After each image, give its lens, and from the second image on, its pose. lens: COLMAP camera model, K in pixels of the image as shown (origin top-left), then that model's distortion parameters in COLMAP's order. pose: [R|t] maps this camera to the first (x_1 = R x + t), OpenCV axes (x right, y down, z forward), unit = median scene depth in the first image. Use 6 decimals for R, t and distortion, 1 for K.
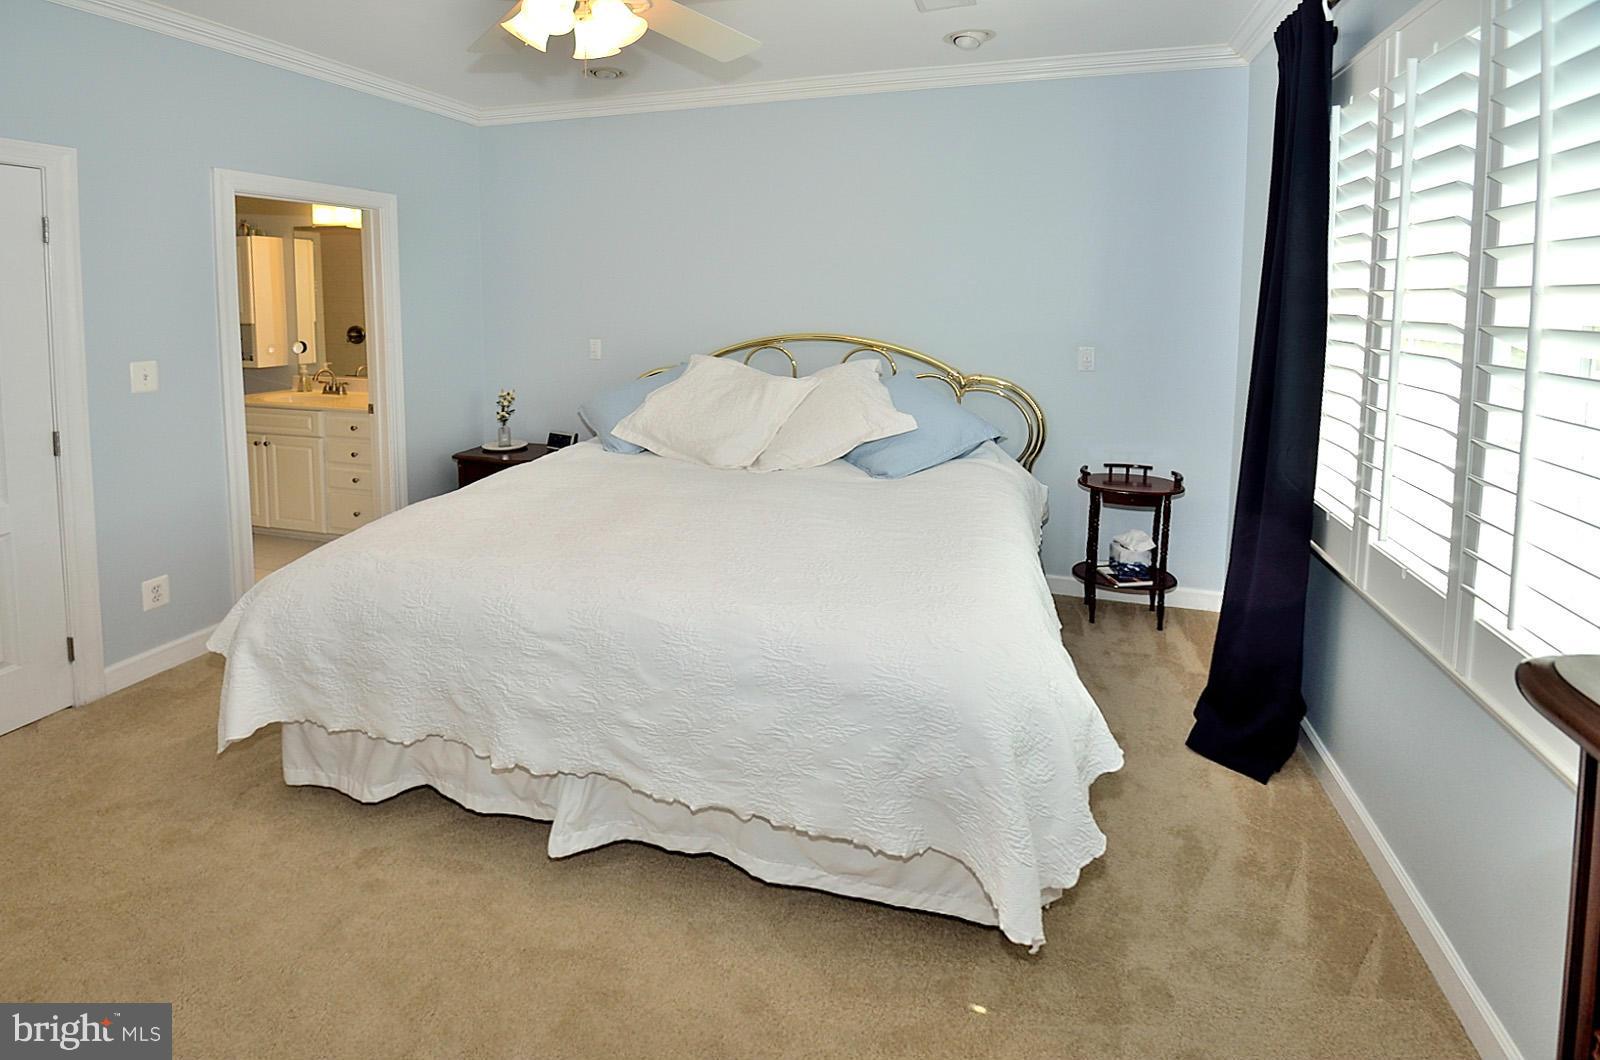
lens RADIAL K [[708.5, 0, 800.0], [0, 708.5, 530.0], [0, 0, 1]] dist [-0.000606, -0.000024]
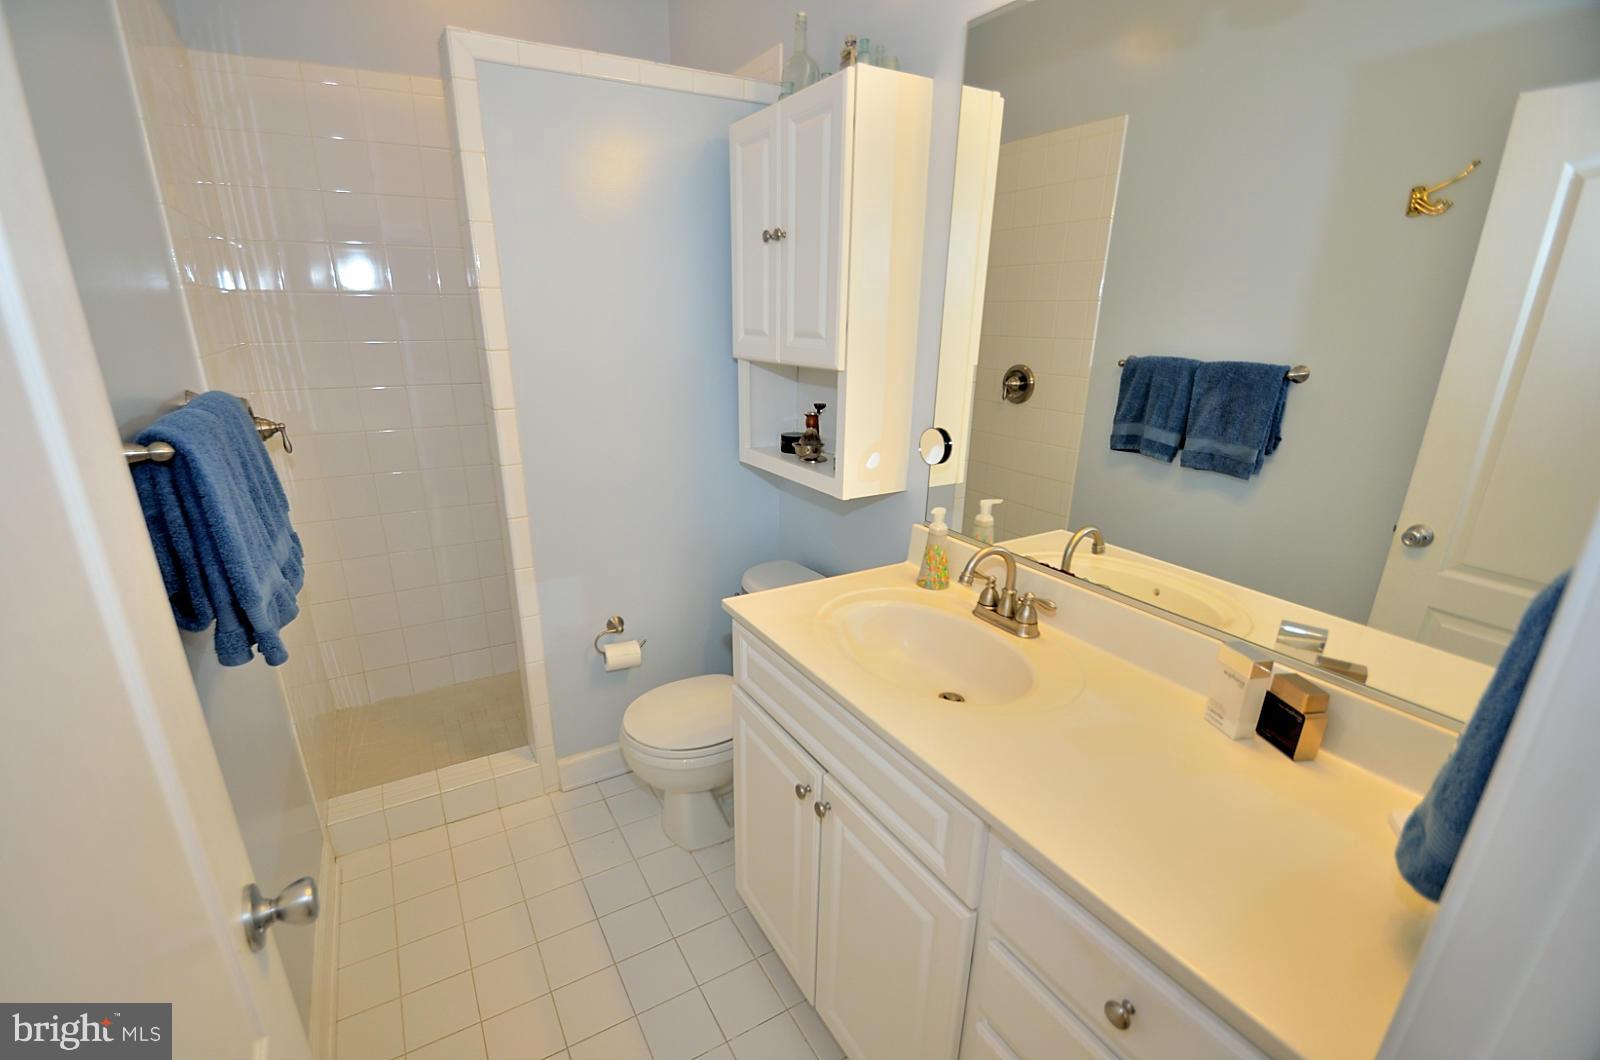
lens RADIAL K [[708.5, 0, 800.0], [0, 708.5, 530.0], [0, 0, 1]] dist [-0.000606, -0.000024]
pose [[0.747617, 0.222584, -0.625720, -0.491384], [-0.212950, 0.972760, 0.091600, -0.228591], [0.629064, 0.064765, 0.774651, 0.626695]]
